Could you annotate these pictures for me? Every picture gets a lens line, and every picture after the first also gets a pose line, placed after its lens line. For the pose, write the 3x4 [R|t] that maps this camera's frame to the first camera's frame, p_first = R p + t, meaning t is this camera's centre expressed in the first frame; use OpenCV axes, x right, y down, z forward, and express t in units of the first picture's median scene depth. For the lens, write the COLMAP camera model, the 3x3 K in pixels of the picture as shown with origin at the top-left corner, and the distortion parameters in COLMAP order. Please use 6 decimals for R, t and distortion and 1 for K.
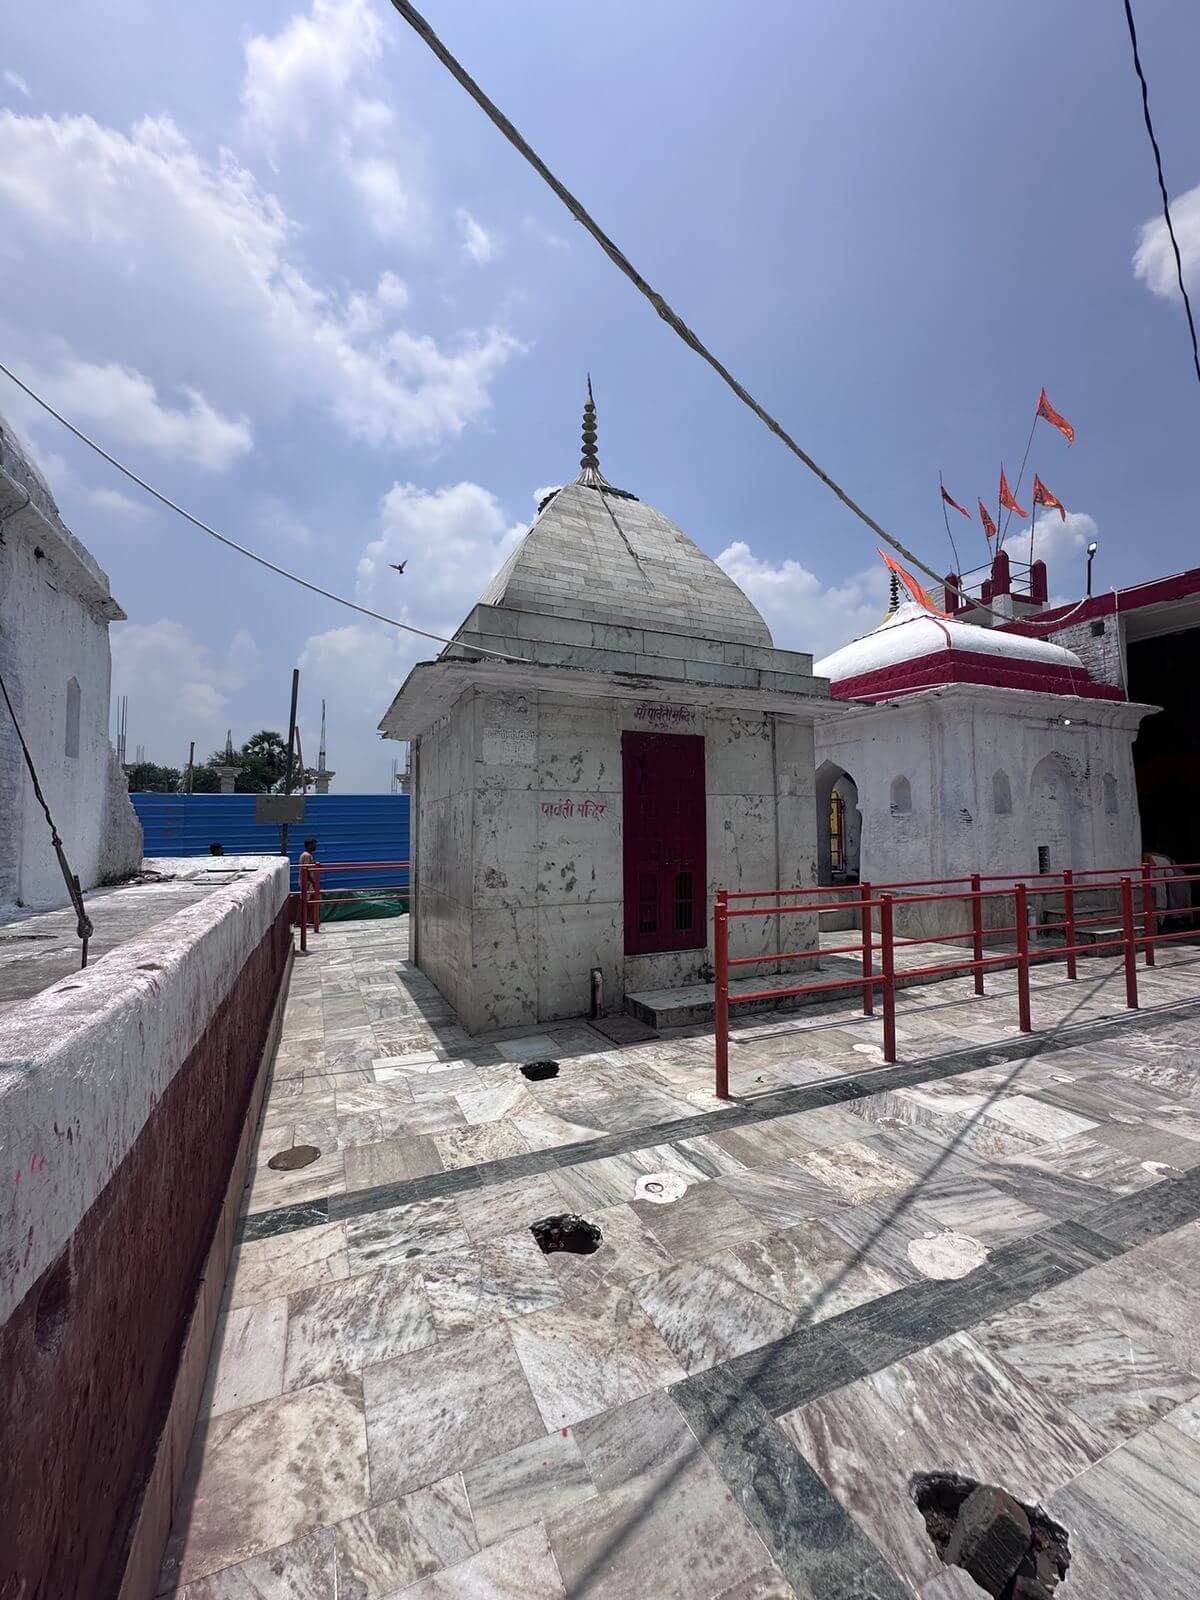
lens RADIAL K [[641.9, 0, 601.7], [0, 641.9, 800.6], [0, 0, 1]] dist [0.000115, 0.000013]
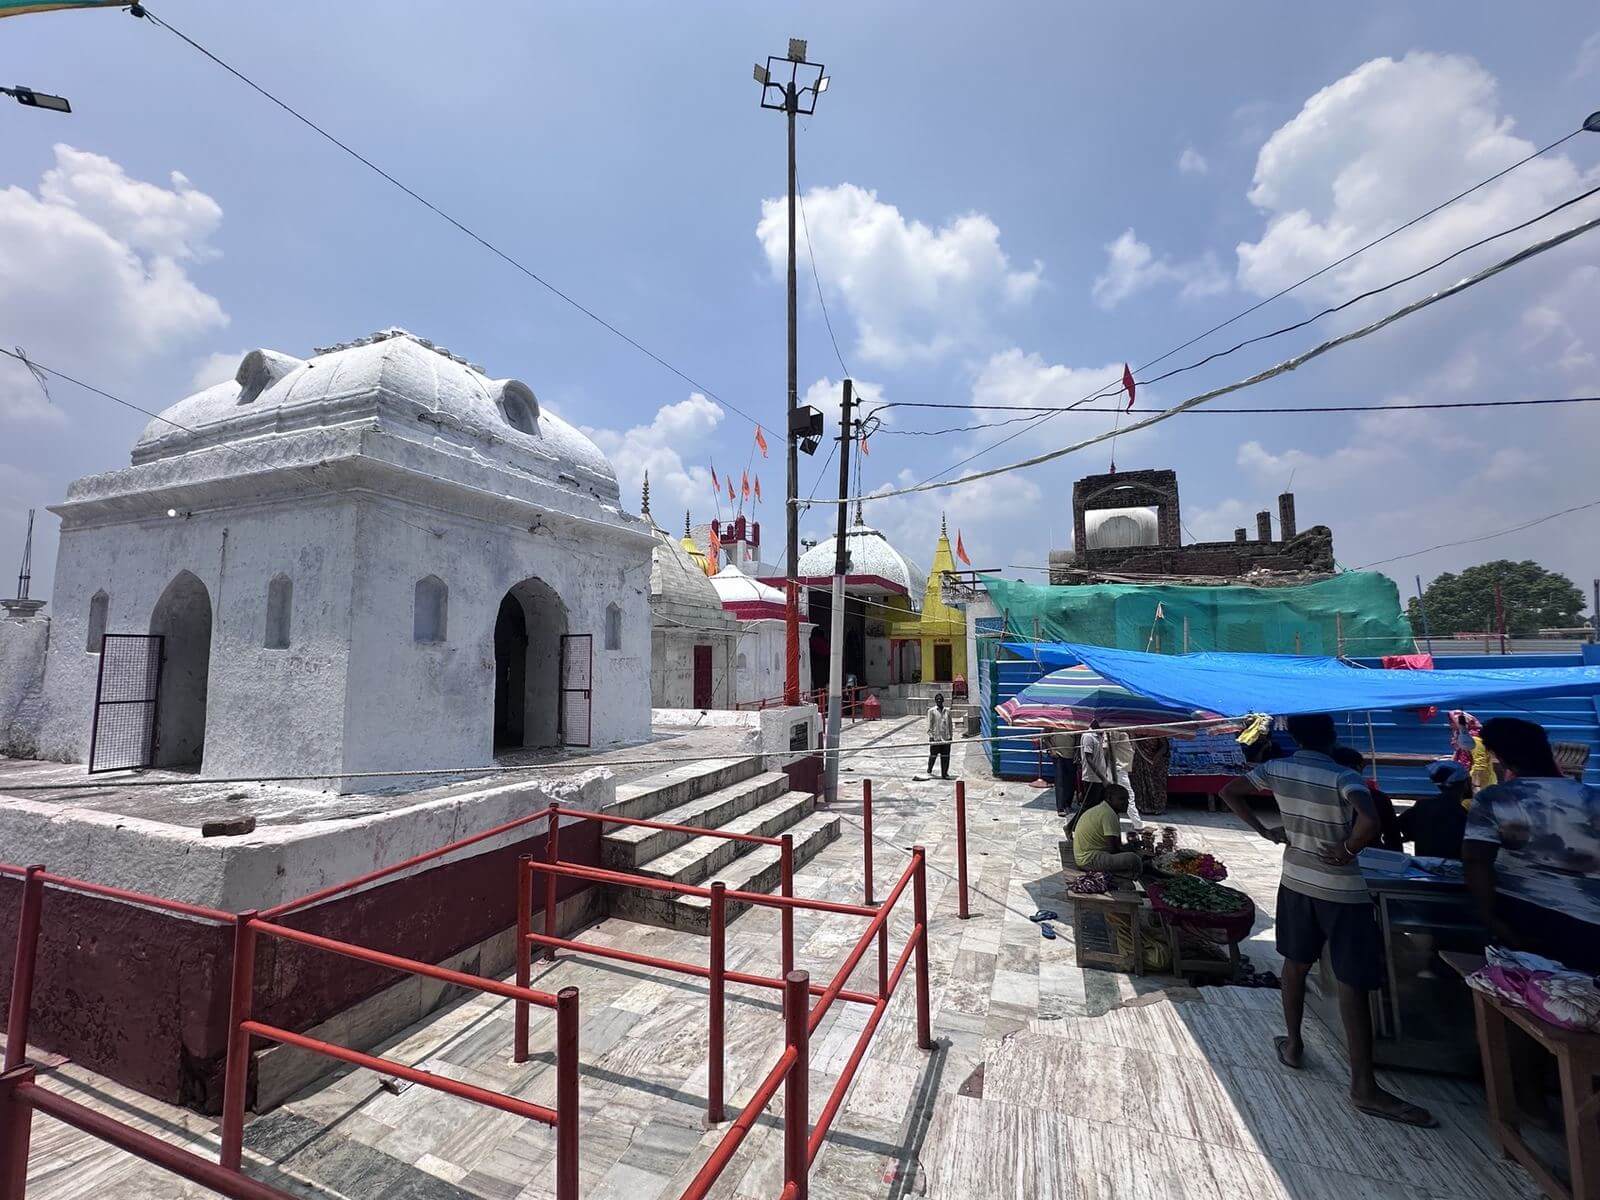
lens RADIAL K [[641.9, 0, 802.1], [0, 641.9, 596.2], [0, 0, 1]] dist [0.000115, 0.000013]
pose [[0.712151, 0.064305, 0.699075, -1.389401], [-0.029424, 0.997655, -0.061797, -0.147242], [-0.701409, 0.023439, 0.712373, -1.104347]]
